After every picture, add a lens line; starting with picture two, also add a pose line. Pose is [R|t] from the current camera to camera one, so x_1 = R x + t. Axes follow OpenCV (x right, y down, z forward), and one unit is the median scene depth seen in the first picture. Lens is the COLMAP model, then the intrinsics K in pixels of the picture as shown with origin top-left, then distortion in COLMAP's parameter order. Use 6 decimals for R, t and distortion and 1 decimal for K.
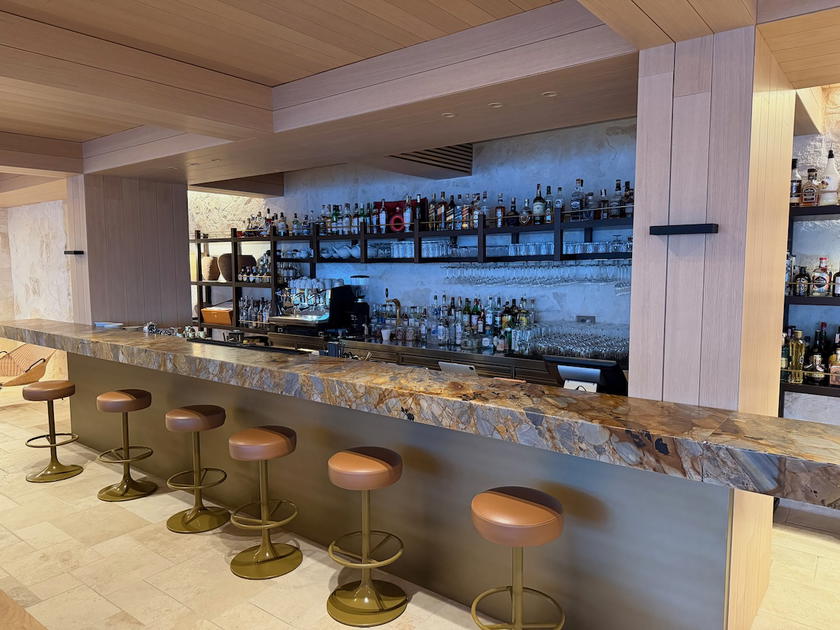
lens RADIAL K [[596.6, 0, 420.0], [0, 596.6, 315.0], [0, 0, 1]] dist [0.005343, 0.000616]
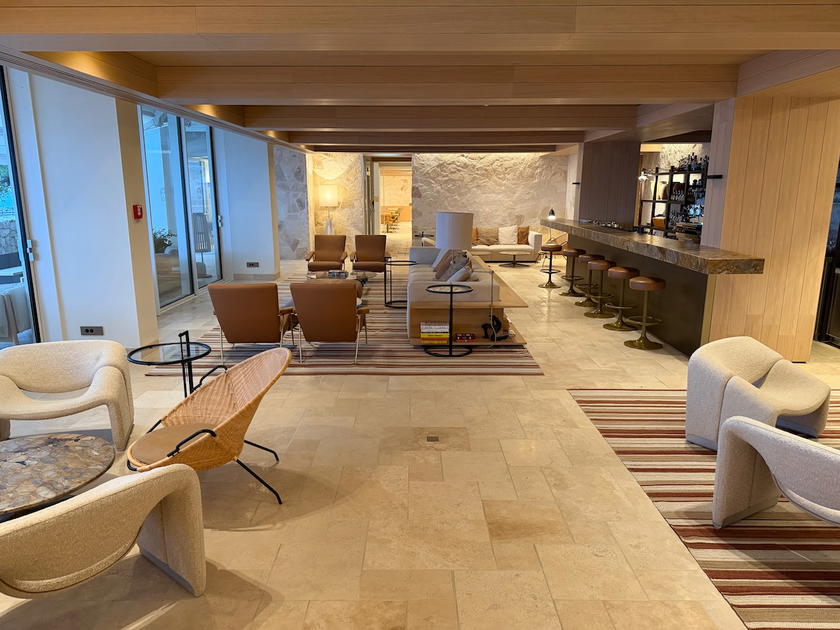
lens RADIAL K [[596.6, 0, 420.0], [0, 596.6, 315.0], [0, 0, 1]] dist [0.005343, 0.000616]
pose [[0.613839, 0.161351, -0.772766, 0.644563], [-0.062497, 0.985750, 0.156177, 0.043570], [0.786953, -0.047572, 0.615176, -0.587462]]
